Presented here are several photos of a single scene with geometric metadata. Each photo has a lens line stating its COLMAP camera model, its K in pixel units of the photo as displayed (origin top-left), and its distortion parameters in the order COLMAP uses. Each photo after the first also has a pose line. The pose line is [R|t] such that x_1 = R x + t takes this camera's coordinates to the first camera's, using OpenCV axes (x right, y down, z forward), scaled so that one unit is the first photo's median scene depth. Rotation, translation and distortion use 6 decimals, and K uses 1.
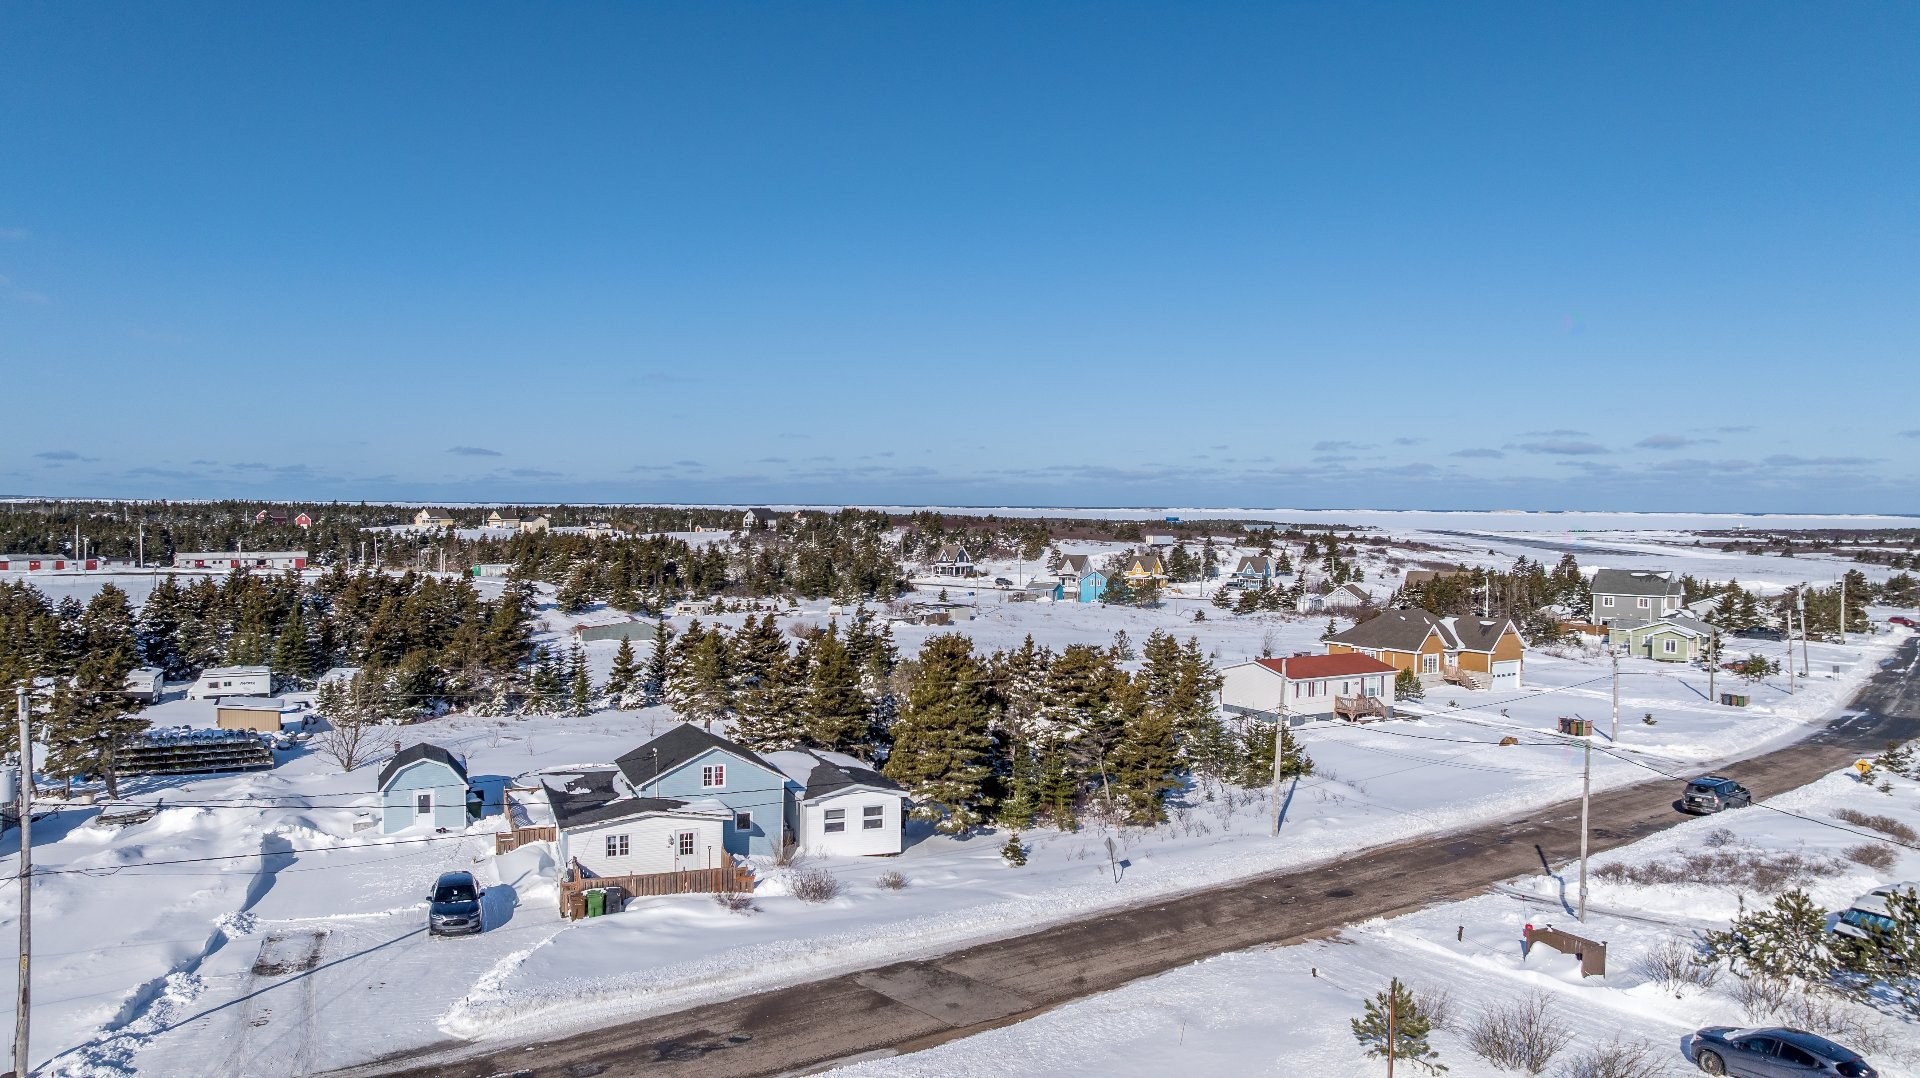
lens RADIAL K [[1359.5, 0, 972.0], [0, 1359.5, 537.3], [0, 0, 1]] dist [-0.028944, 0.018102]
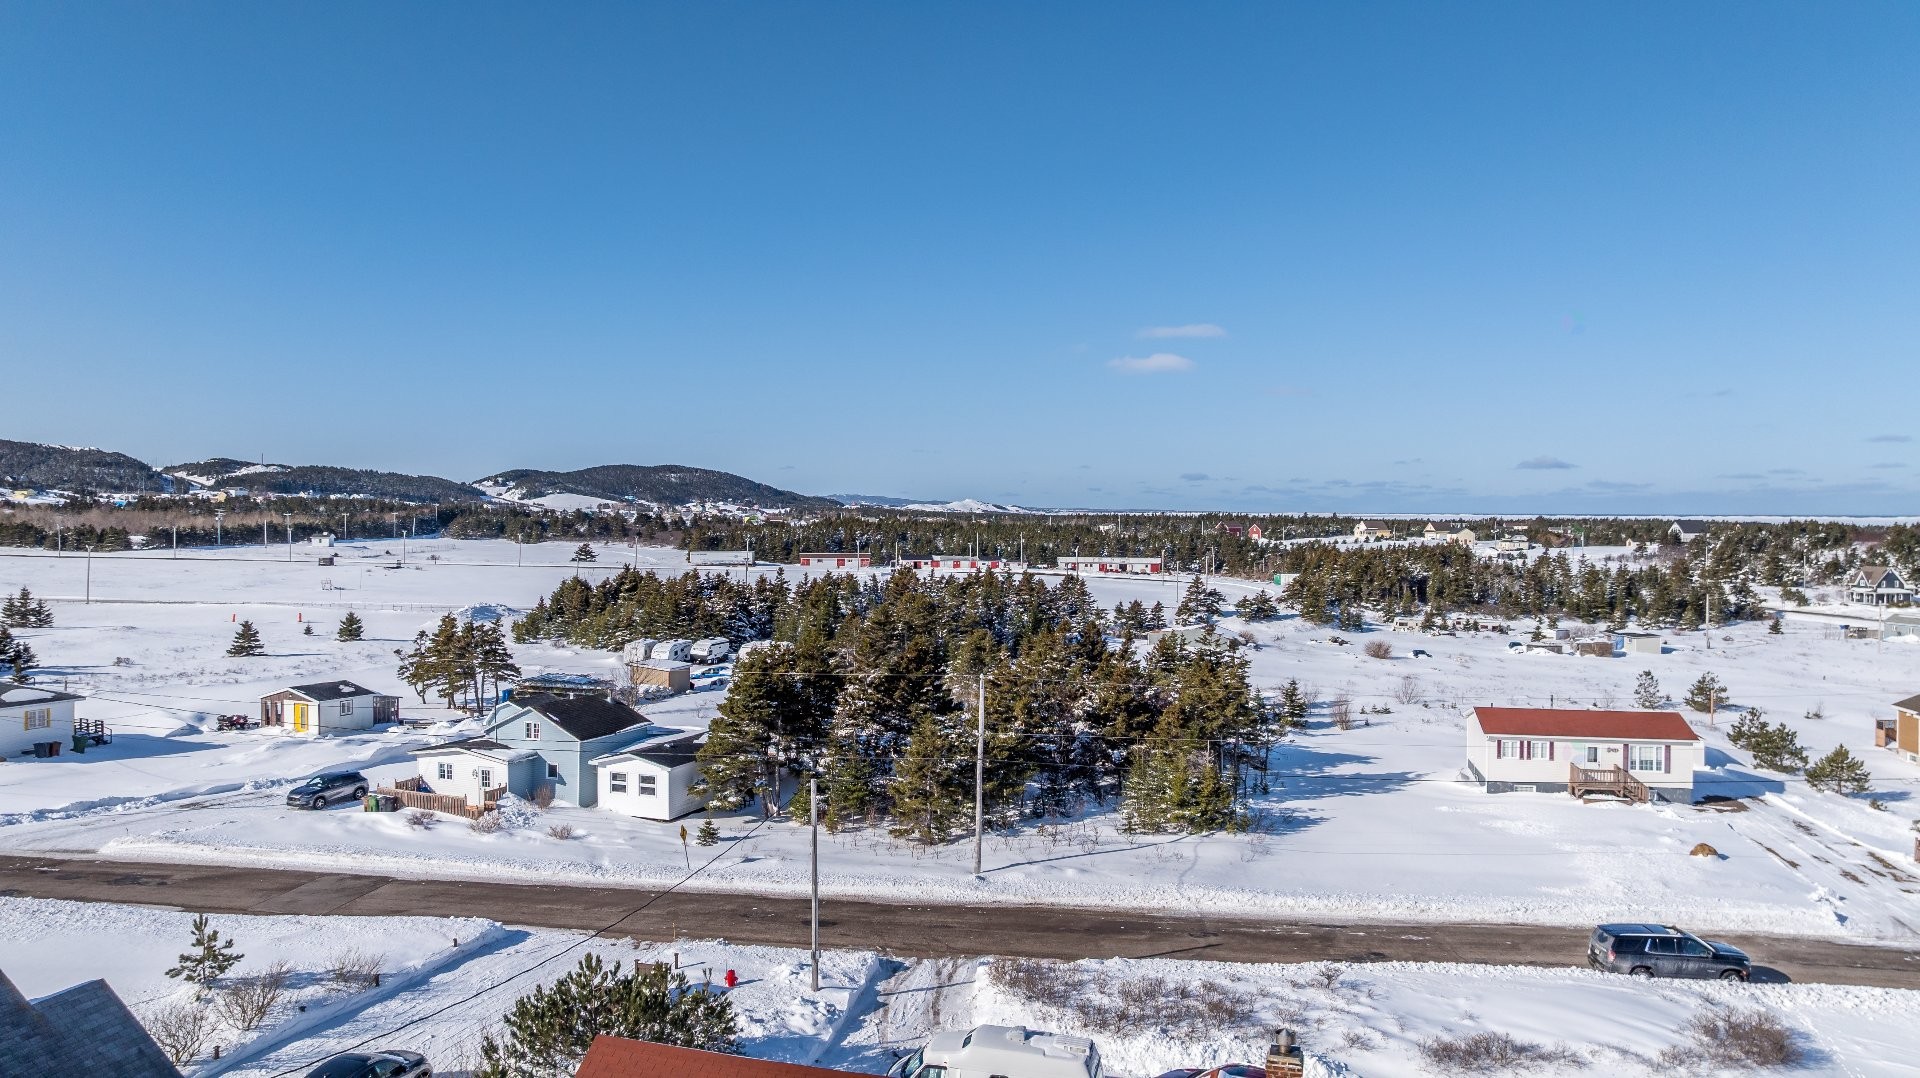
lens RADIAL K [[1359.5, 0, 962.2], [0, 1359.5, 540.0], [0, 0, 1]] dist [-0.028944, 0.018102]
pose [[0.718944, 0.009904, -0.694997, 0.494705], [-0.014949, 0.999888, -0.001215, -0.002433], [0.694907, 0.011264, 0.719011, 0.191847]]
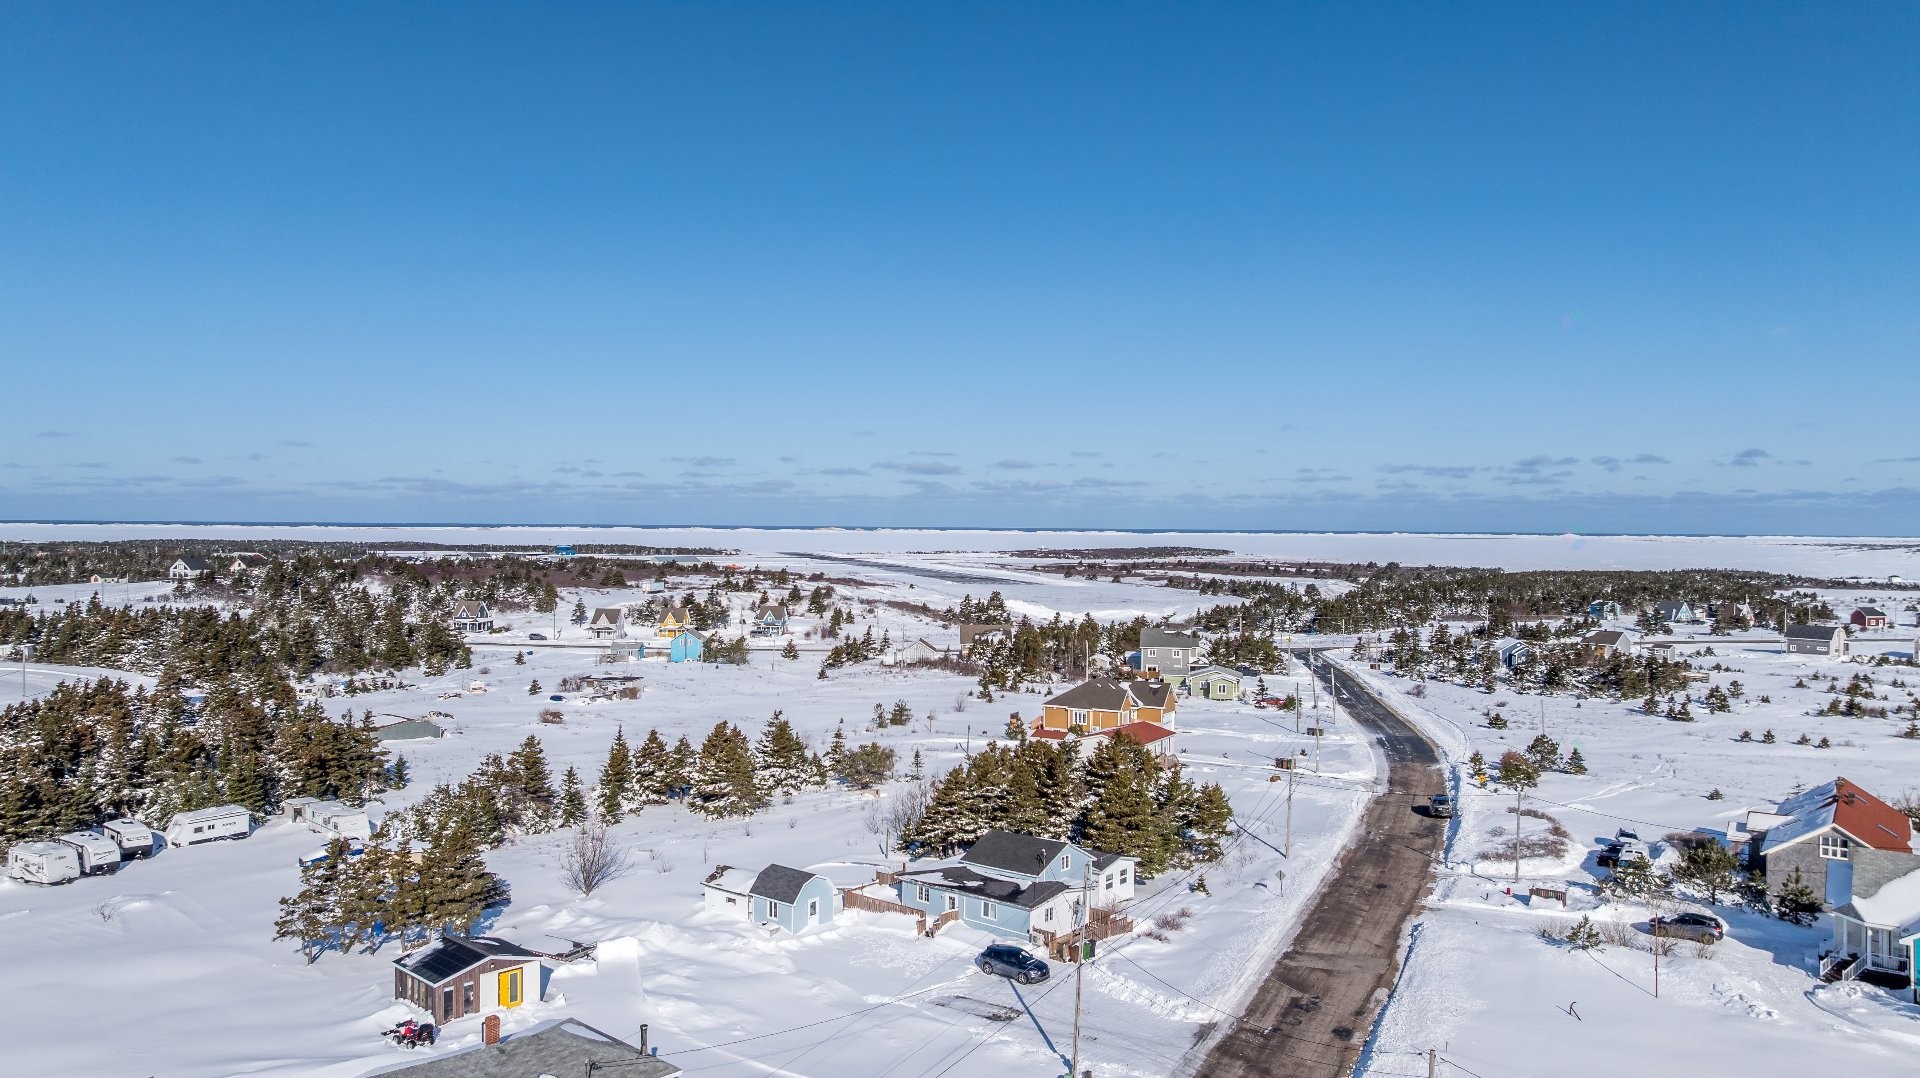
lens RADIAL K [[1359.5, 0, 1010.3], [0, 1359.5, 549.6], [0, 0, 1]] dist [-0.028944, 0.018102]
pose [[0.878716, -0.008227, 0.477274, -0.506779], [0.009134, 0.999958, 0.000420, -0.094557], [-0.477257, 0.003991, 0.878755, -0.174937]]
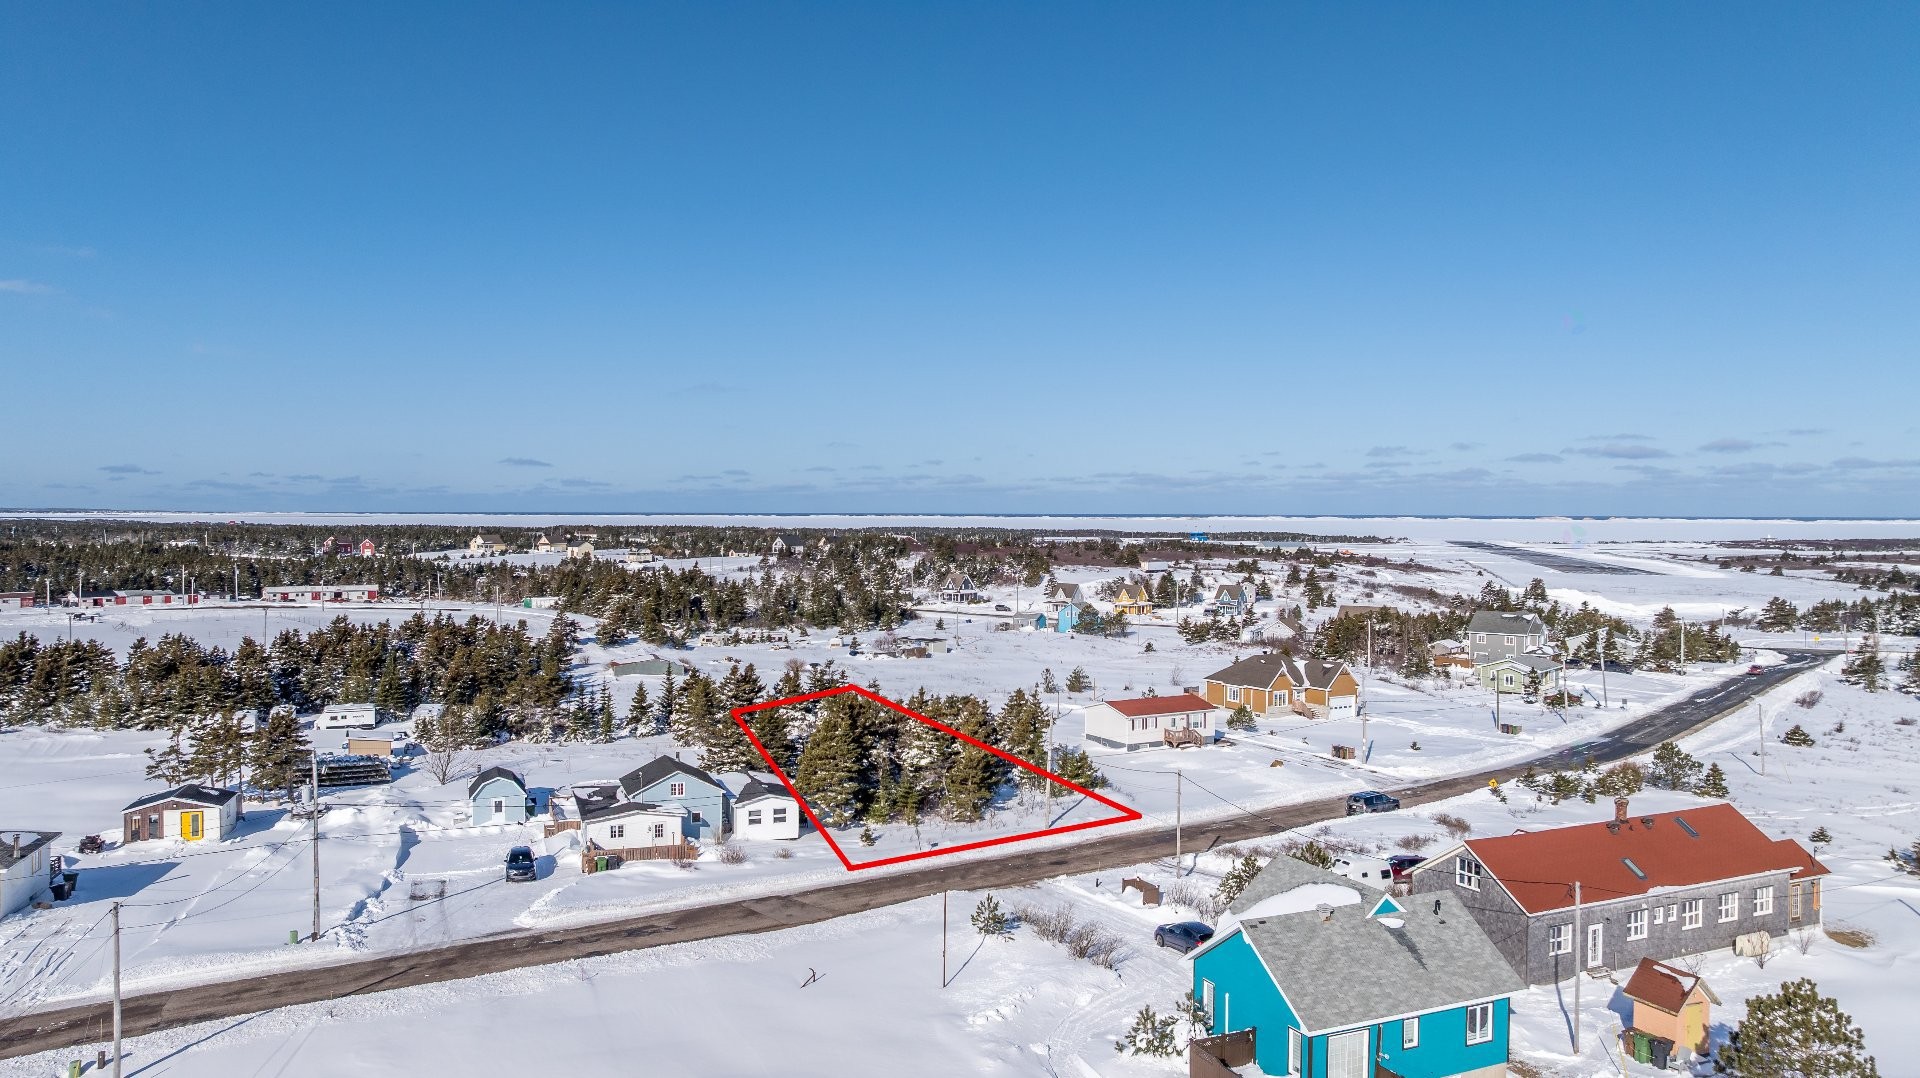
lens RADIAL K [[1359.5, 0, 979.4], [0, 1359.5, 530.1], [0, 0, 1]] dist [-0.028944, 0.018102]
pose [[0.999607, -0.003574, -0.027812, 0.110721], [0.003280, 0.999938, -0.010602, -0.058962], [0.027848, 0.010507, 0.999557, -0.313390]]
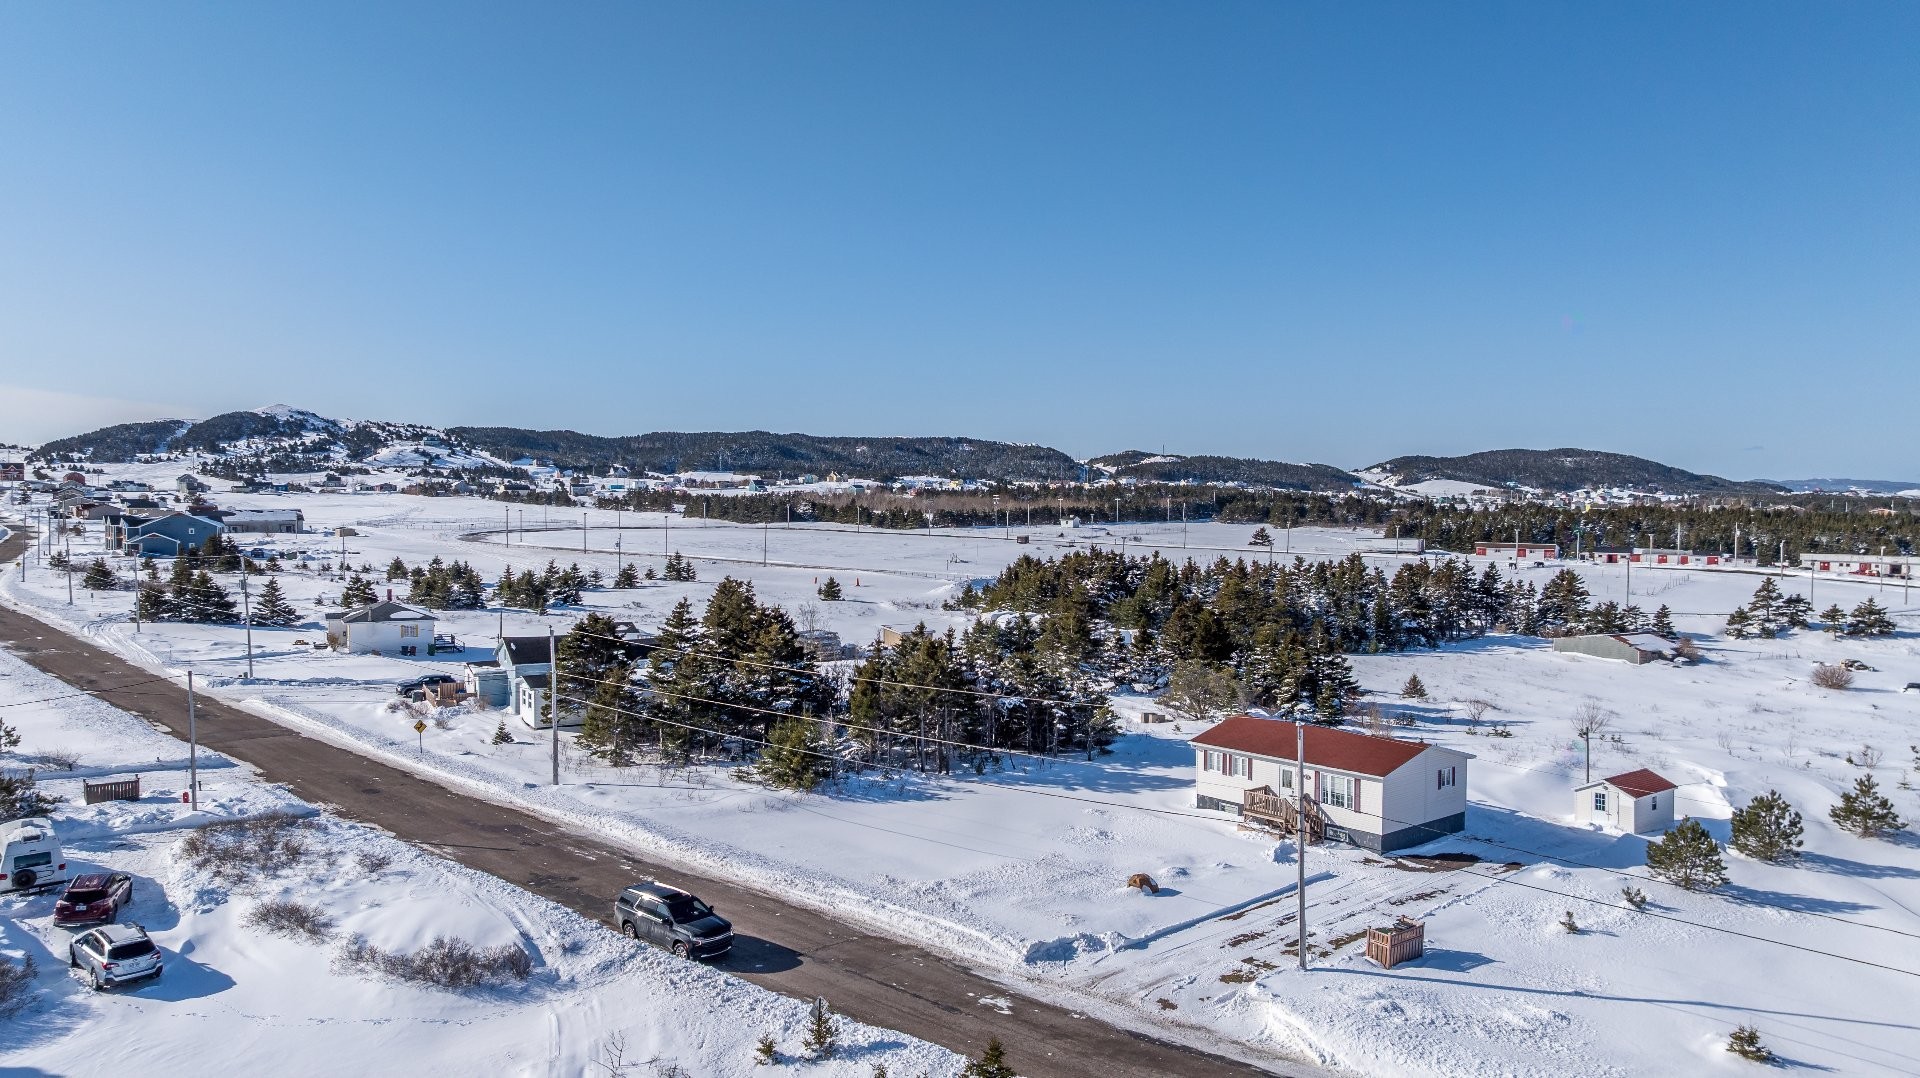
lens RADIAL K [[1359.5, 0, 958.2], [0, 1359.5, 544.0], [0, 0, 1]] dist [-0.028944, 0.018102]
pose [[0.129116, 0.029564, -0.991189, 0.811645], [-0.026831, 0.999294, 0.026311, -0.012920], [0.991266, 0.023198, 0.129818, 0.687164]]
